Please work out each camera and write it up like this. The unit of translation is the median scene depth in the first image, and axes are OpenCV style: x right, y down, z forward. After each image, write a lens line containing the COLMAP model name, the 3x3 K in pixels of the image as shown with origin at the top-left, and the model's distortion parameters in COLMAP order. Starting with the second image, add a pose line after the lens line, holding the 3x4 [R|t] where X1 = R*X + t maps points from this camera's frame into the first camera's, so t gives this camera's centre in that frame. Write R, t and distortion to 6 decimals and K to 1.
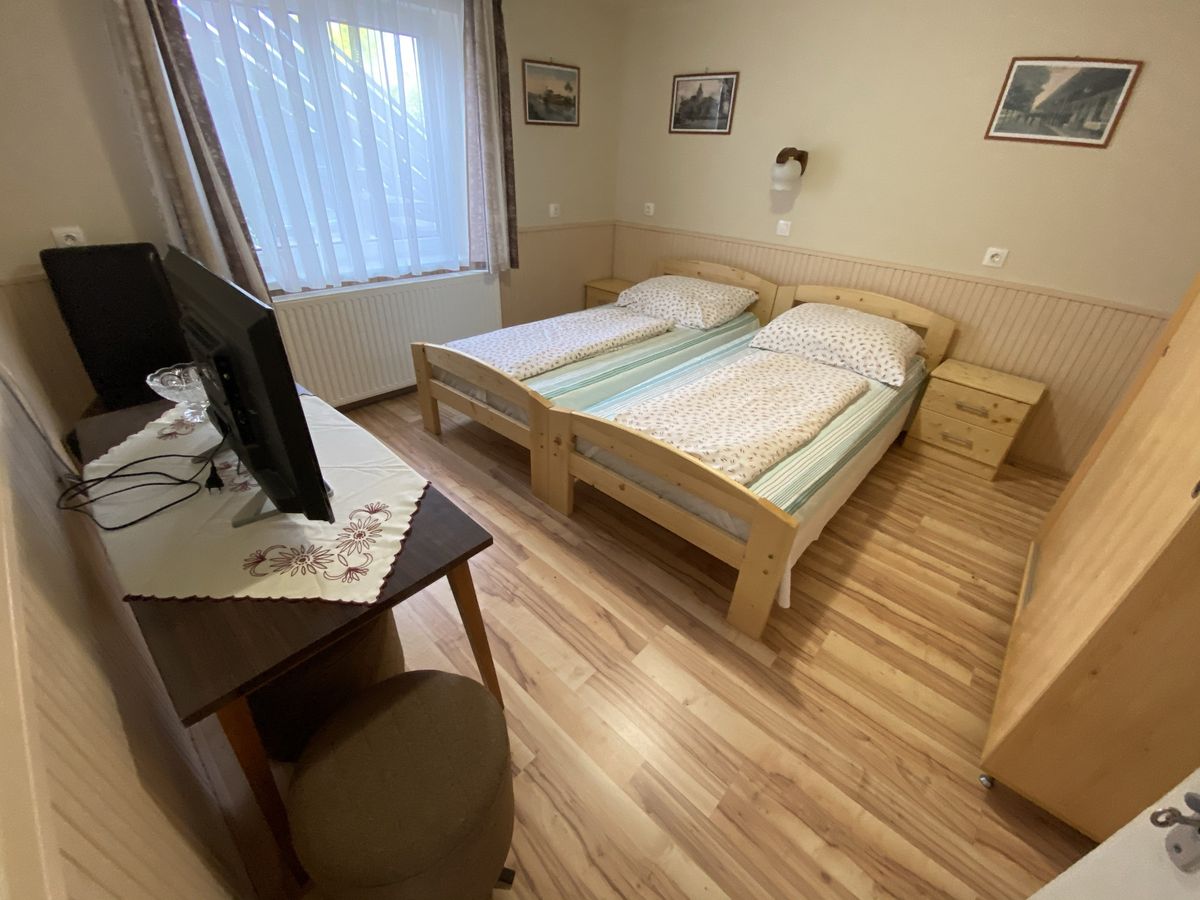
lens RADIAL K [[488.7, 0, 599.1], [0, 488.7, 447.4], [0, 0, 1]] dist [0.016952, -0.020374]
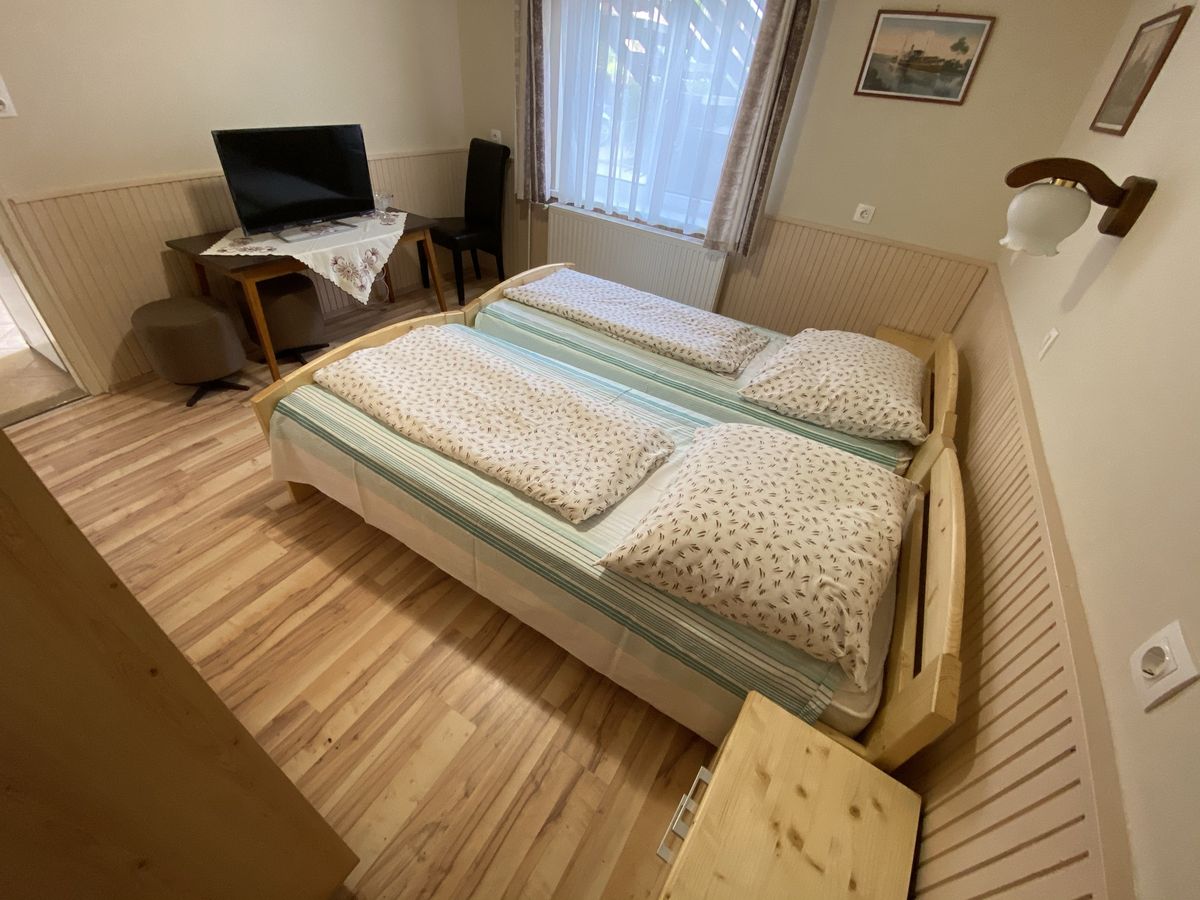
lens RADIAL K [[488.7, 0, 599.1], [0, 488.7, 447.4], [0, 0, 1]] dist [0.016952, -0.020374]
pose [[0.200112, 0.586034, -0.785187, 0.998007], [-0.575918, 0.718688, 0.389624, -0.451815], [0.792637, 0.374235, 0.481325, 0.714183]]
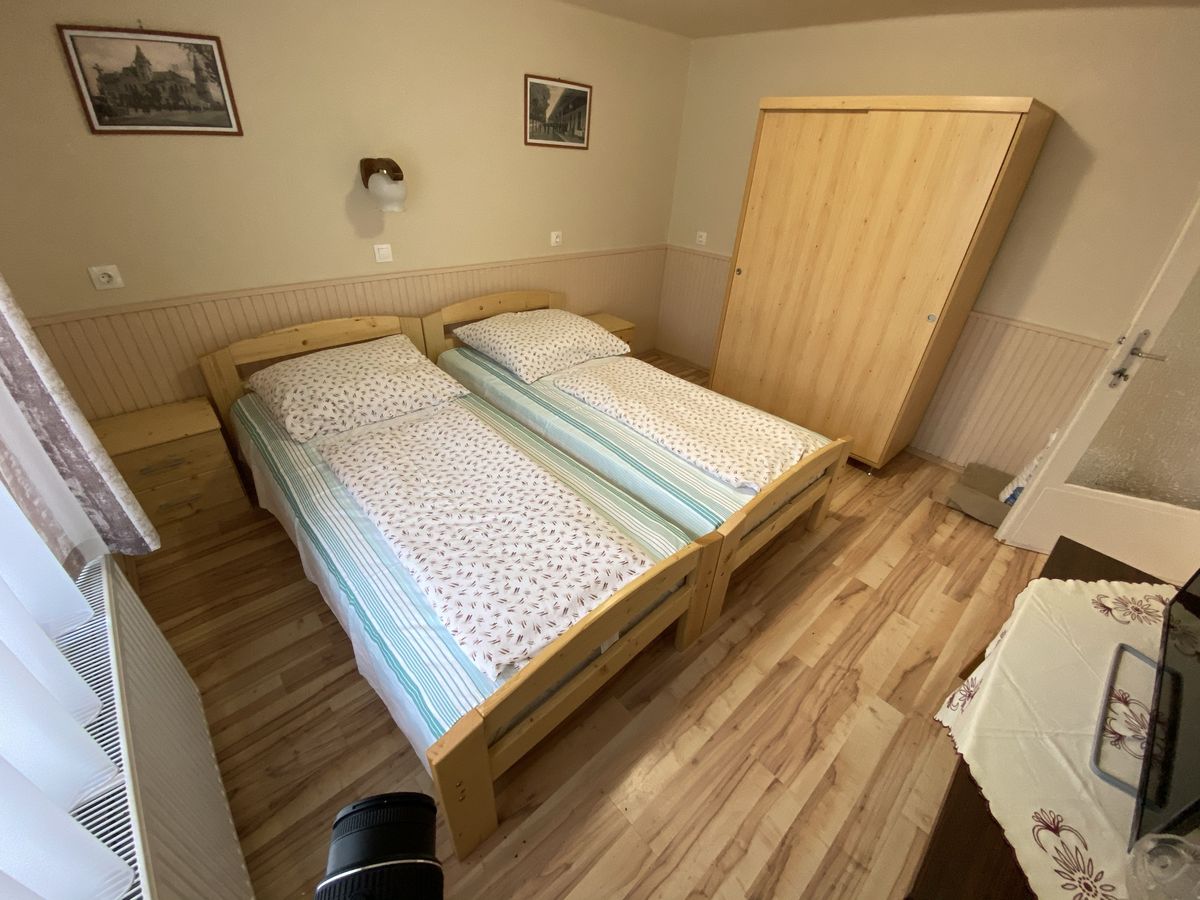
lens RADIAL K [[488.7, 0, 599.1], [0, 488.7, 447.4], [0, 0, 1]] dist [0.016952, -0.020374]
pose [[0.082328, -0.563075, 0.822294, -0.625991], [0.467581, 0.750470, 0.467079, -0.598415], [-0.880108, 0.346035, 0.325068, 0.764964]]
